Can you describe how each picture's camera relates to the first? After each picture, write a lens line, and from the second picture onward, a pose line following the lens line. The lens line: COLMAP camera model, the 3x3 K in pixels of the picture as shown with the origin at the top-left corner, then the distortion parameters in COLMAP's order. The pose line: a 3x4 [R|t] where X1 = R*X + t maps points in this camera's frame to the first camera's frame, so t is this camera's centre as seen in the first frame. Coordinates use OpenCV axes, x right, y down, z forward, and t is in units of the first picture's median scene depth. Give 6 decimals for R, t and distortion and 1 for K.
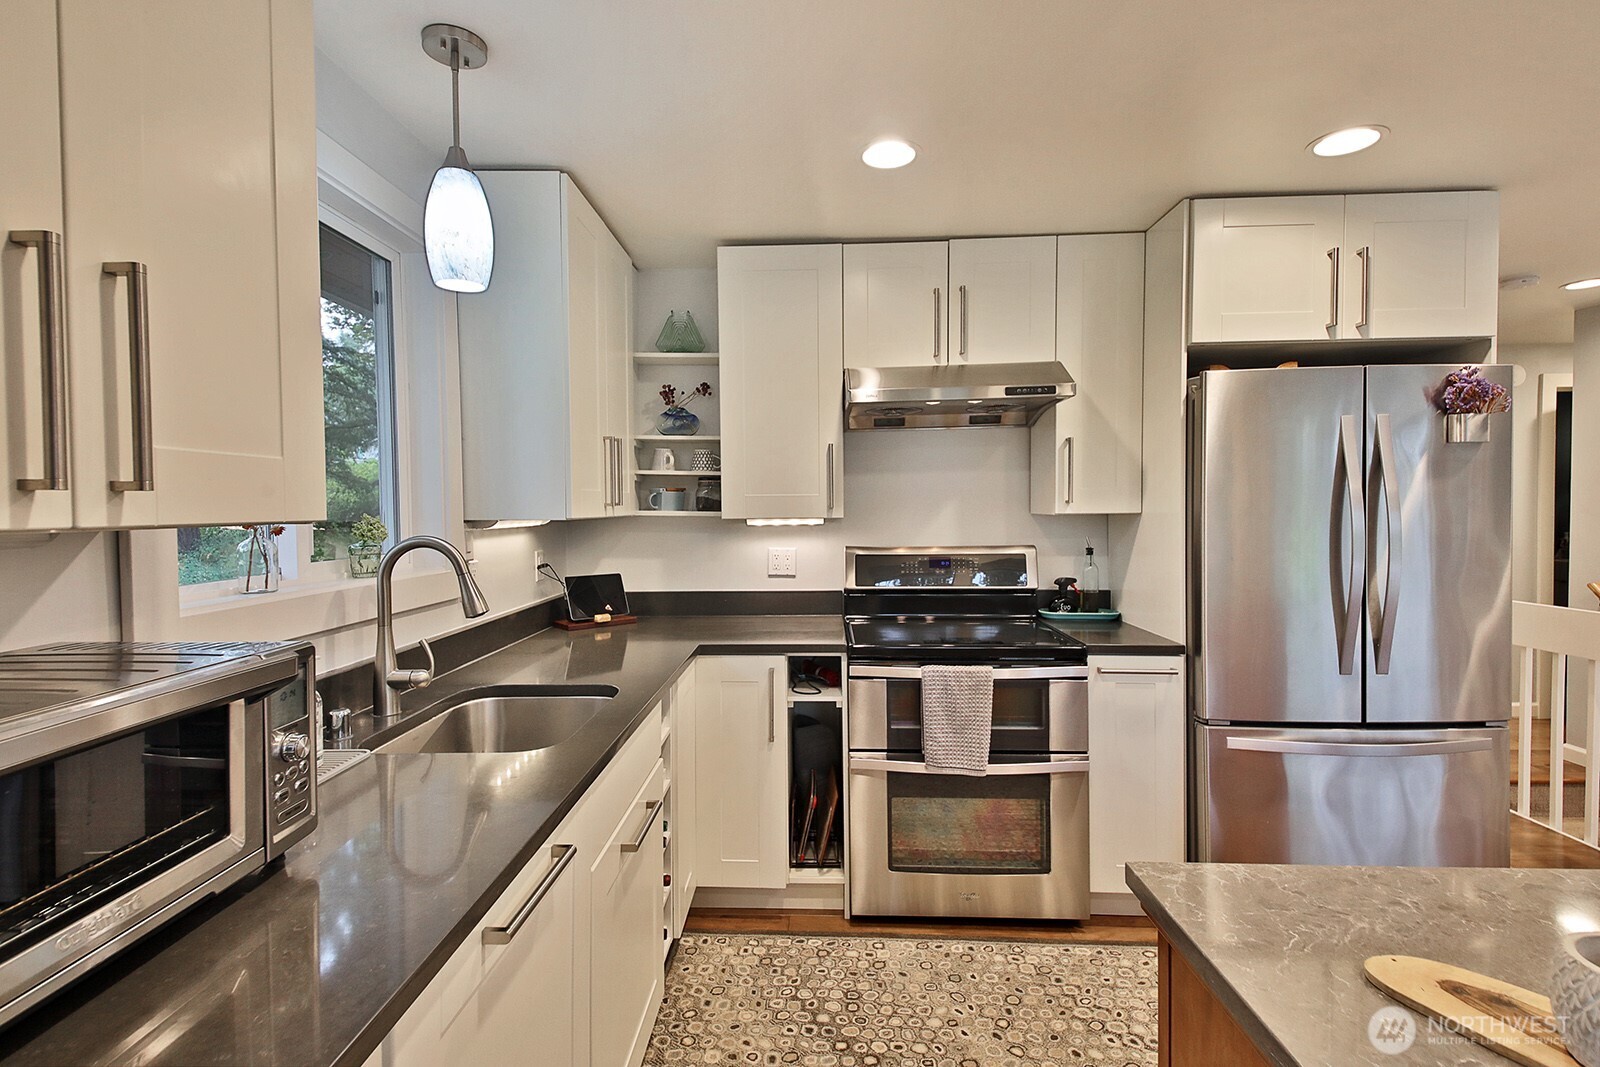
lens RADIAL K [[766.6, 0, 791.9], [0, 766.6, 513.9], [0, 0, 1]] dist [0.037731, -0.003821]
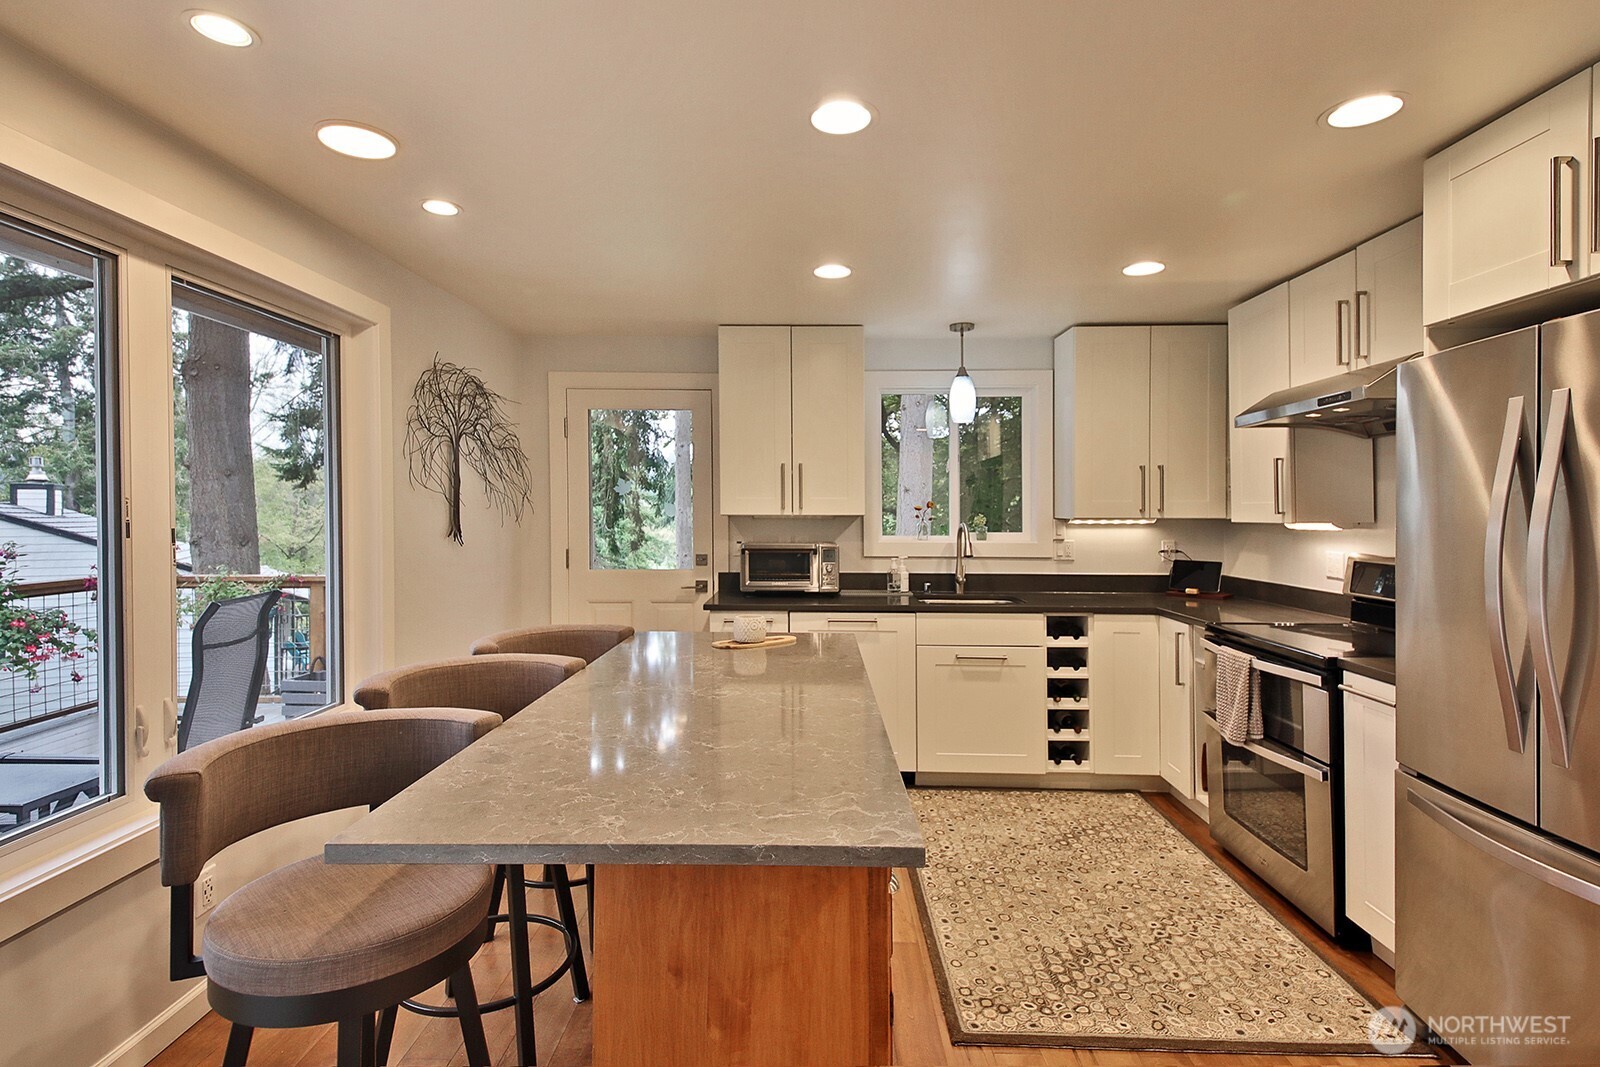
lens RADIAL K [[766.6, 0, 795.8], [0, 766.6, 505.1], [0, 0, 1]] dist [0.037731, -0.003821]
pose [[0.018241, 0.000052, -0.999834, 1.423818], [-0.005263, 0.999986, -0.000044, -0.022226], [0.999820, 0.005263, 0.018241, 0.311256]]
